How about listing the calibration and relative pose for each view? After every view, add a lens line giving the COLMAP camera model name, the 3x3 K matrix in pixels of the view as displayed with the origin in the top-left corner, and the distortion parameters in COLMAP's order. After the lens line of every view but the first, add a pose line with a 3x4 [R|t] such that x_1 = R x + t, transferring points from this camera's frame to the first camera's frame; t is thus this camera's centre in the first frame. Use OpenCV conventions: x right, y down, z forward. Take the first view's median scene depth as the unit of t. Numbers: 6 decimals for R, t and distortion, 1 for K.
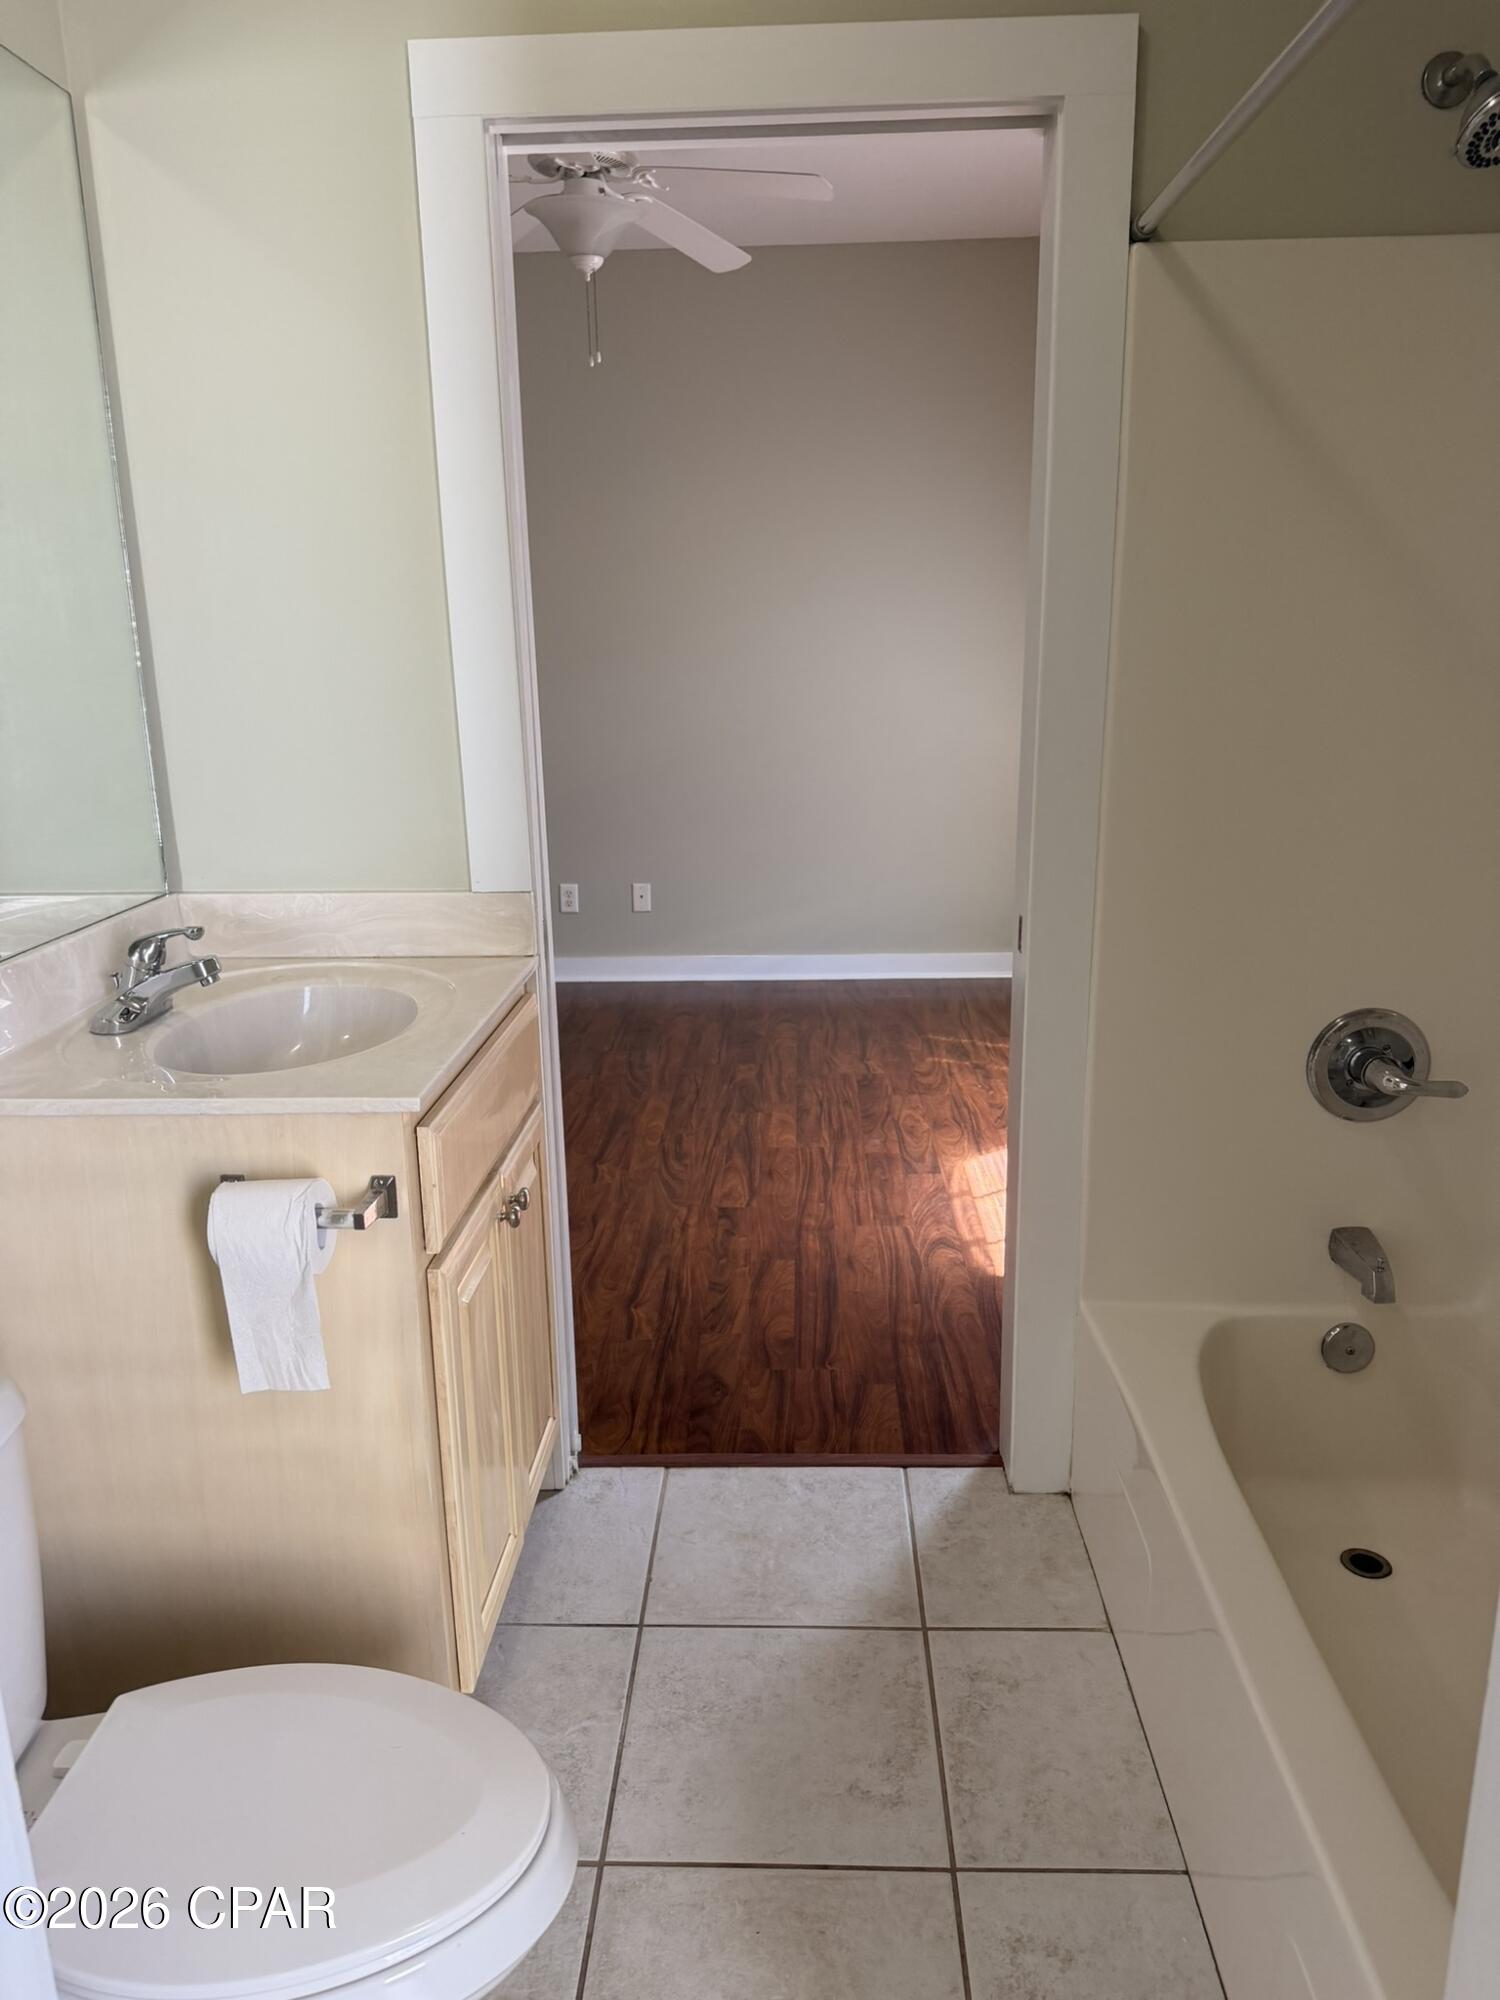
lens RADIAL K [[1393.6, 0, 750.0], [0, 1393.6, 1000.0], [0, 0, 1]] dist [-0.009966, -0.007217]
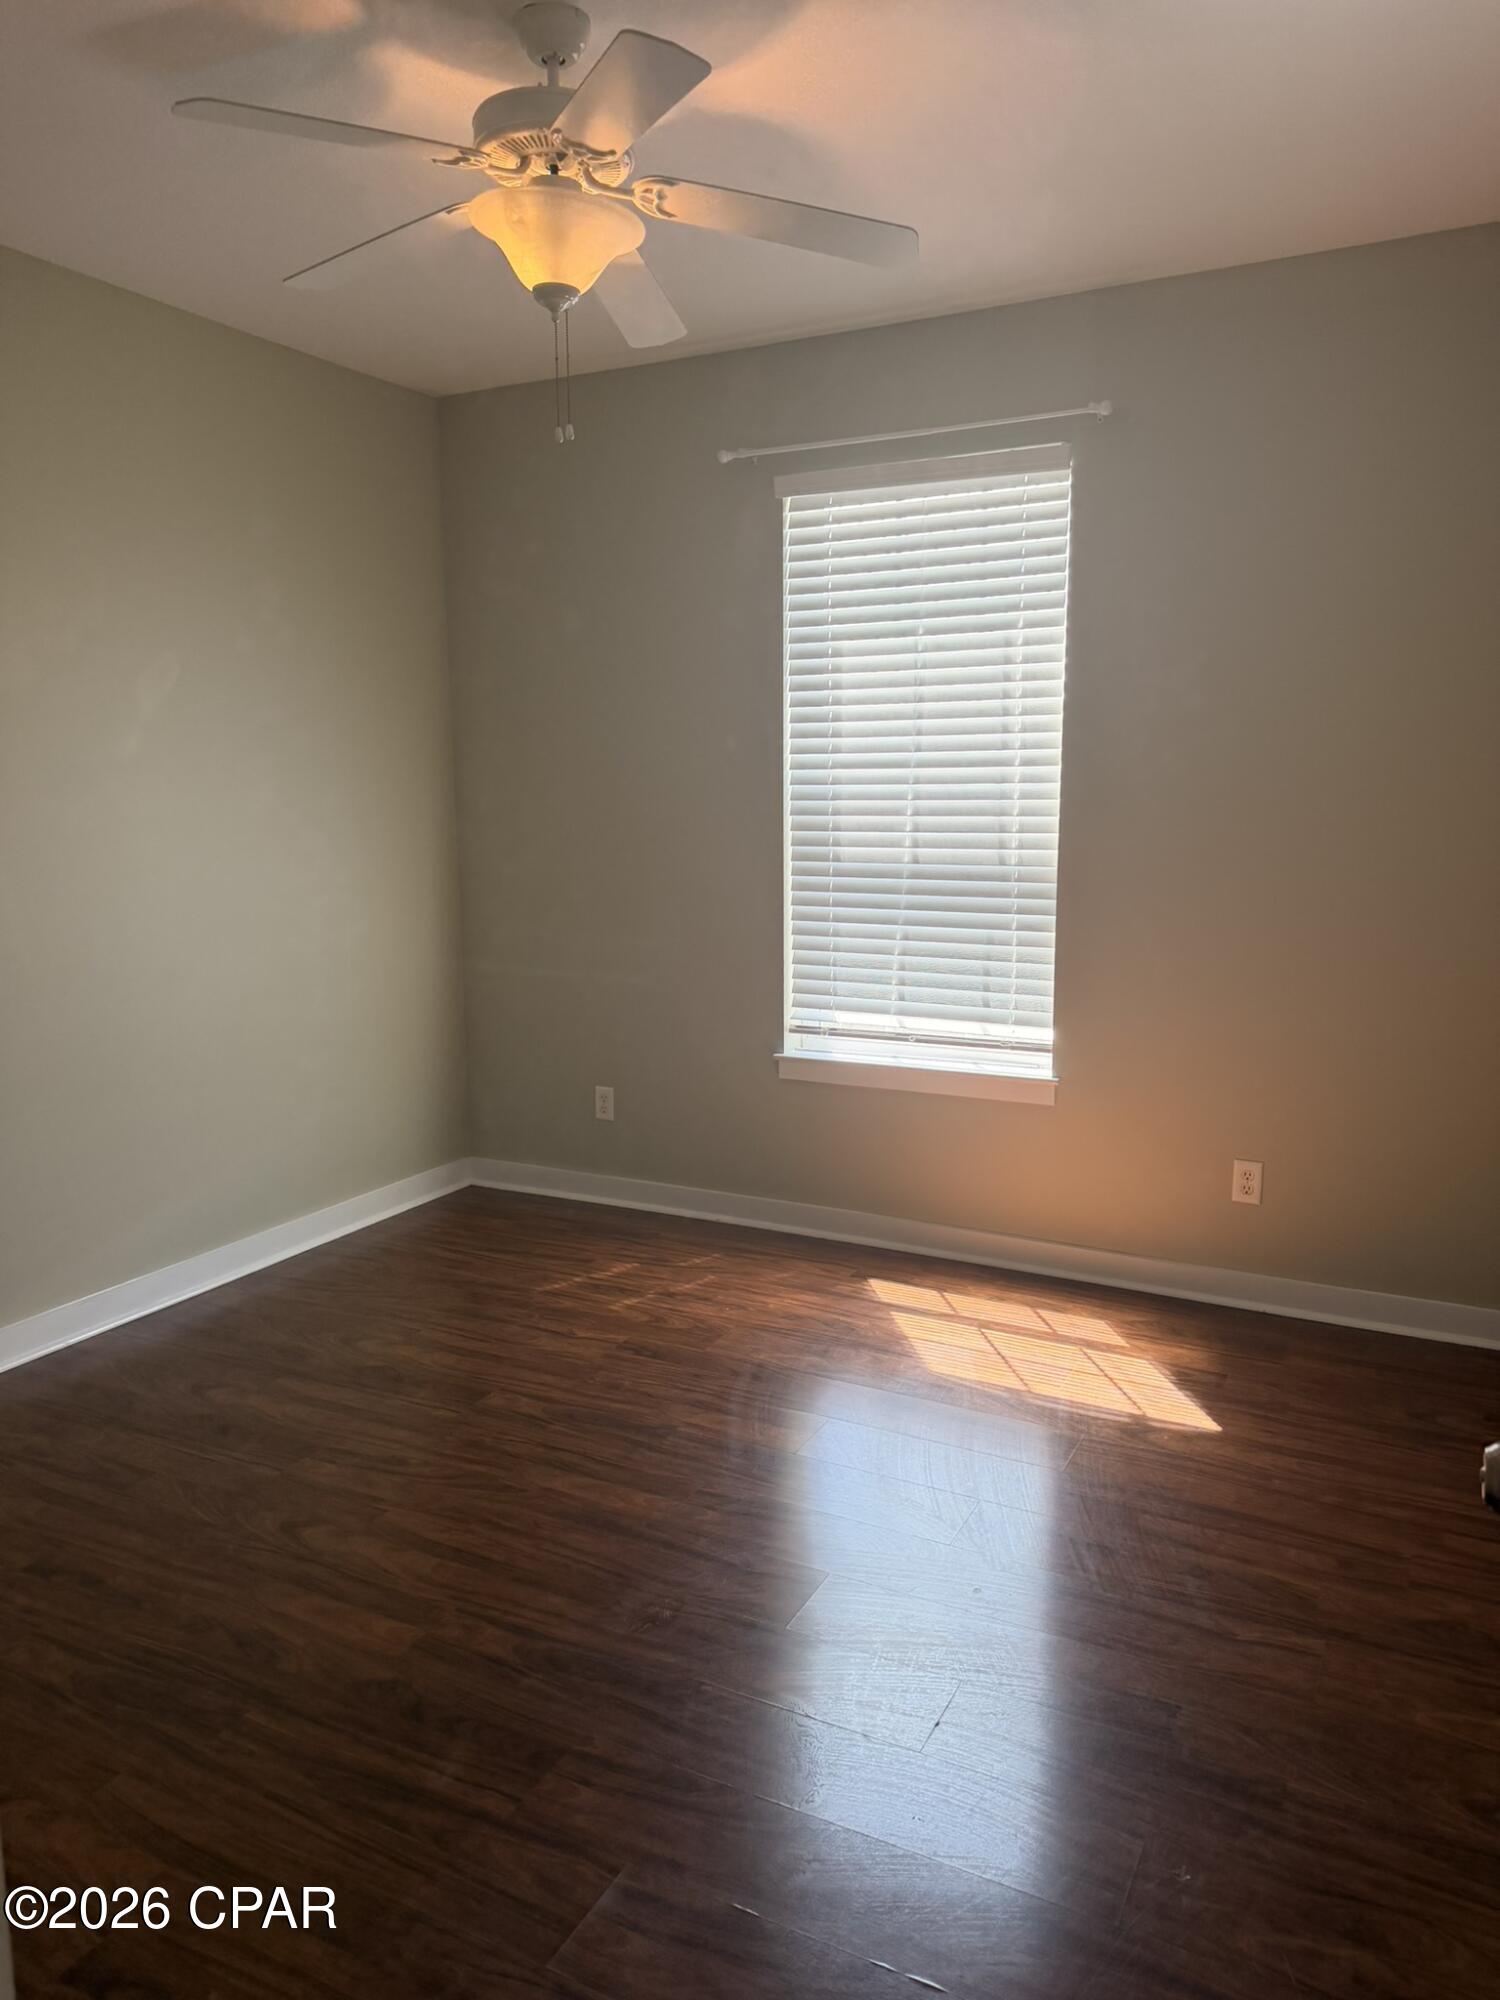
lens RADIAL K [[1393.6, 0, 750.0], [0, 1393.6, 1000.0], [0, 0, 1]] dist [-0.009966, -0.007217]
pose [[0.427318, -0.132331, 0.894364, -0.866300], [0.224767, 0.973722, 0.036681, -0.232629], [-0.875716, 0.185349, 0.445833, 0.800188]]
